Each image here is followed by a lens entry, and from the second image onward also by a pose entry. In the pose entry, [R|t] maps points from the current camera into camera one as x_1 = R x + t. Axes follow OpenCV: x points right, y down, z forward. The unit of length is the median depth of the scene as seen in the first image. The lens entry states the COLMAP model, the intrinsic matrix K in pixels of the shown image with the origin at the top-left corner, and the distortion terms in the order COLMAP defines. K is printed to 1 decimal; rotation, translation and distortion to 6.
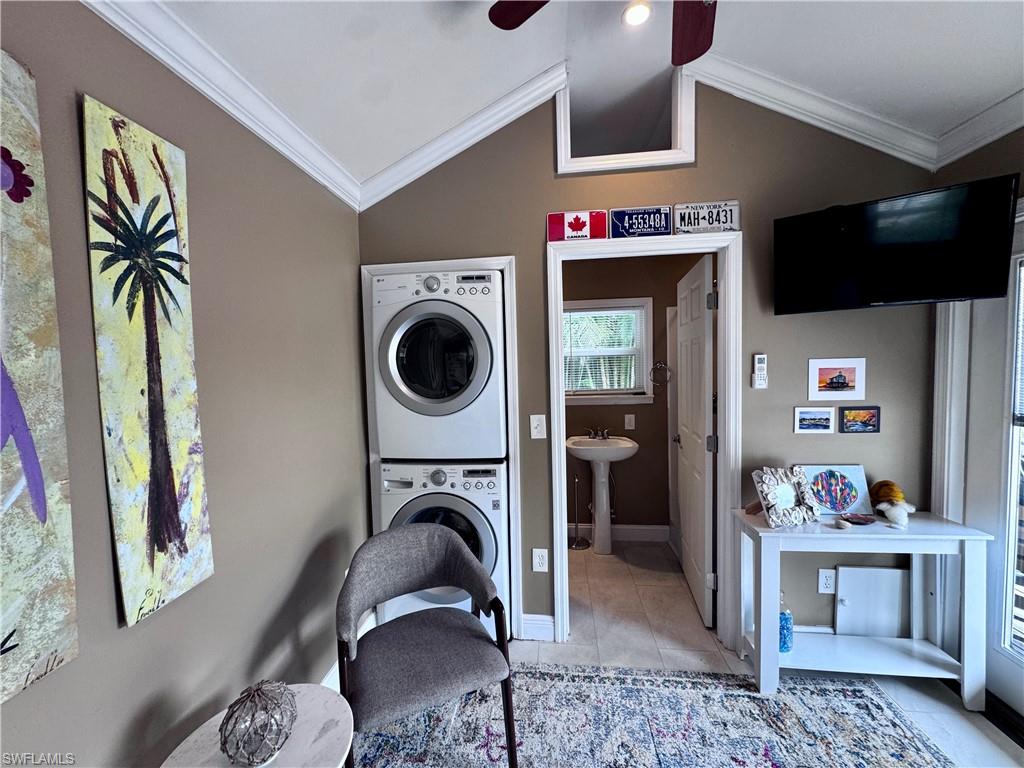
lens RADIAL K [[407.0, 0, 507.9], [0, 407.0, 383.5], [0, 0, 1]] dist [-0.001305, -0.000036]
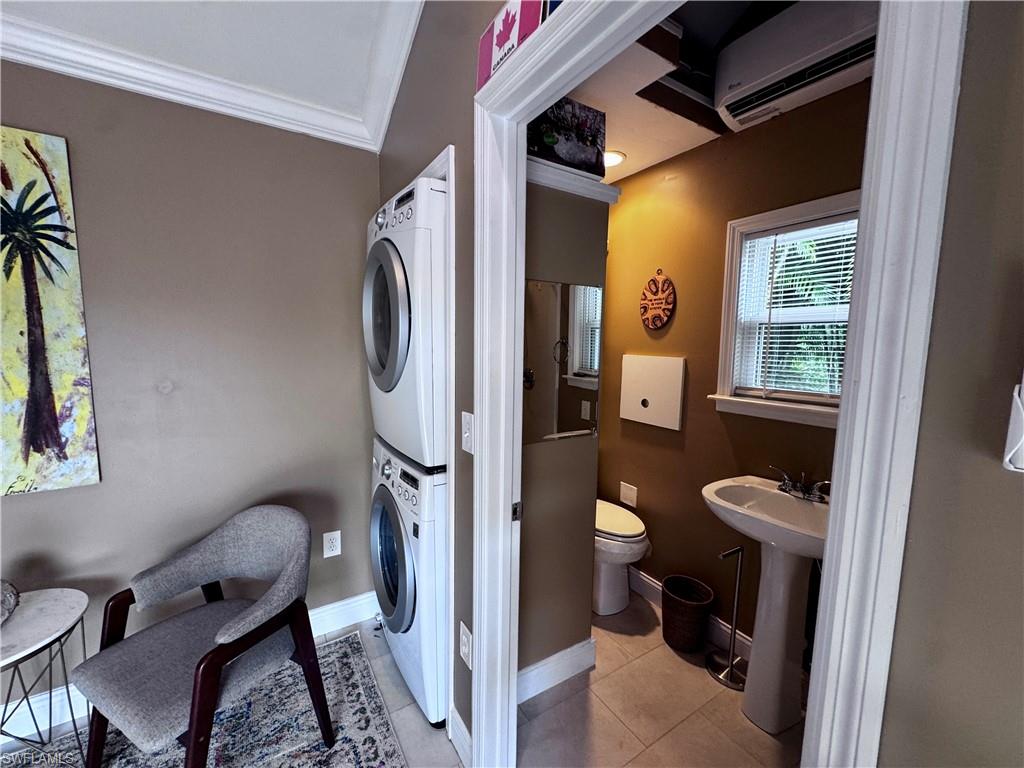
lens RADIAL K [[407.0, 0, 507.9], [0, 407.0, 383.5], [0, 0, 1]] dist [-0.001305, -0.000036]
pose [[0.623807, 0.114492, -0.773147, 1.096507], [-0.069399, 0.993419, 0.091117, -0.044804], [0.778491, -0.003184, 0.627648, 1.312333]]
